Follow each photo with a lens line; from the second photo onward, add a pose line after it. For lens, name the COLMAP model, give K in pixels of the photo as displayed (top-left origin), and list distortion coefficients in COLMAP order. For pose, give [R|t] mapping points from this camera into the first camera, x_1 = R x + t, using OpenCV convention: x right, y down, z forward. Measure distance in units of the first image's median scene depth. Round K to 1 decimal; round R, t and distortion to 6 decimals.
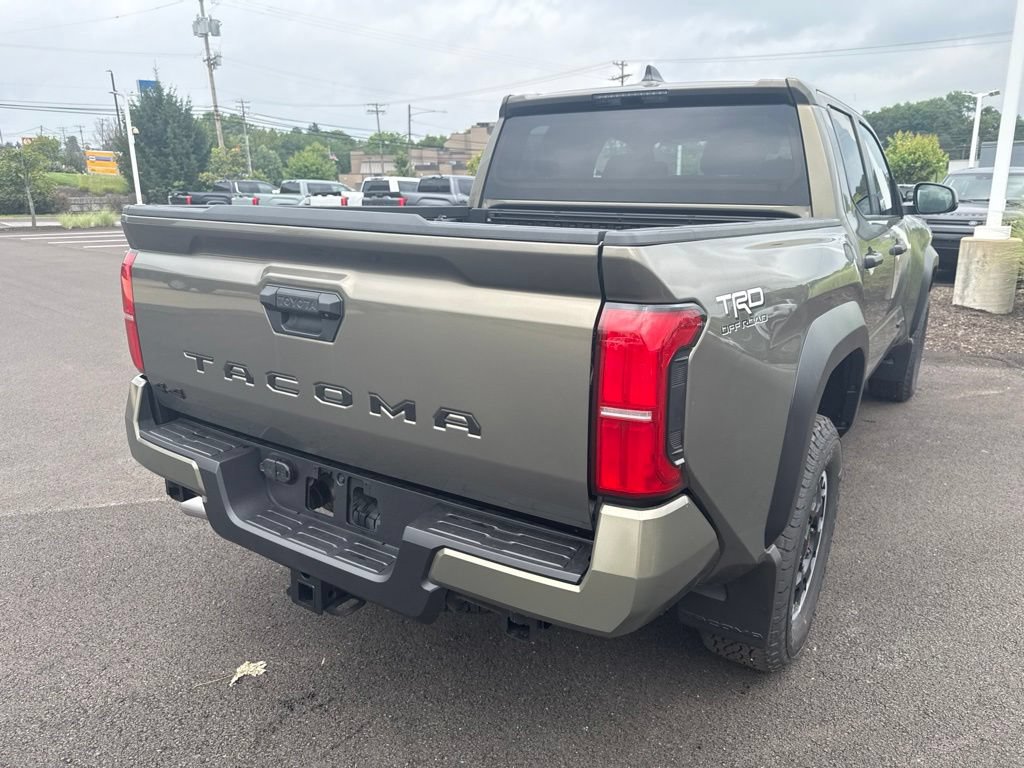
lens RADIAL K [[731.8, 0, 509.8], [0, 731.8, 386.1], [0, 0, 1]] dist [0.031216, -0.042535]
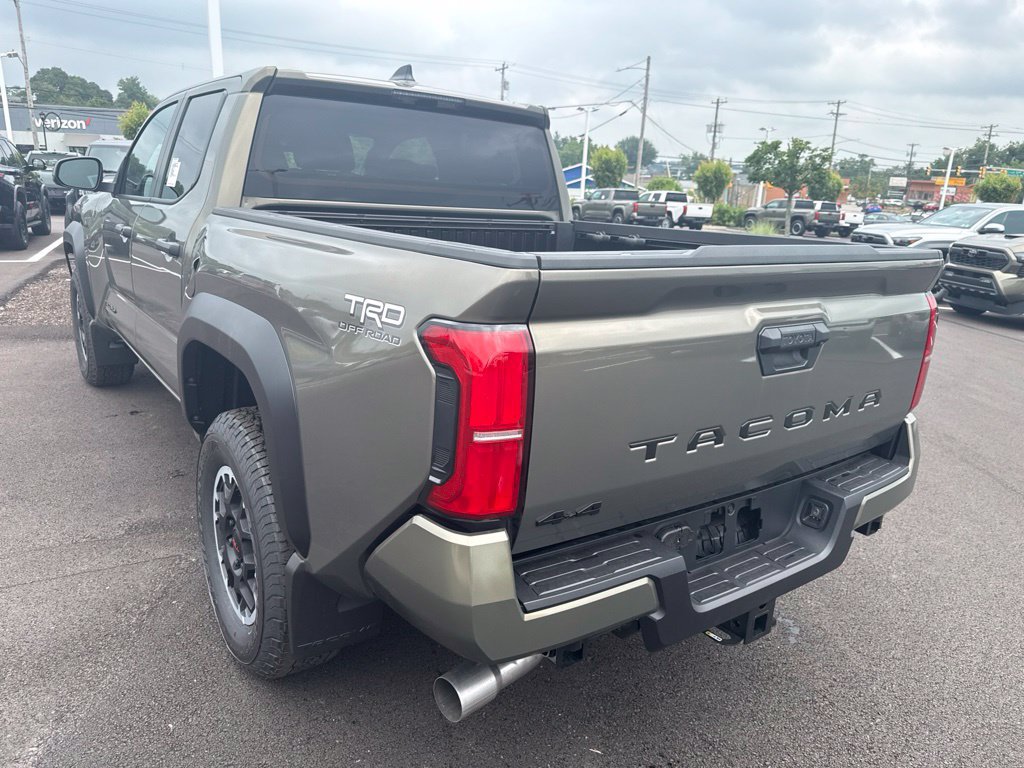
lens RADIAL K [[731.8, 0, 509.1], [0, 731.8, 381.9], [0, 0, 1]] dist [0.031216, -0.042535]
pose [[0.356416, -0.237140, 0.903732, -1.030737], [0.196184, 0.964686, 0.175763, -0.236558], [-0.913499, 0.114653, 0.390353, 0.739238]]
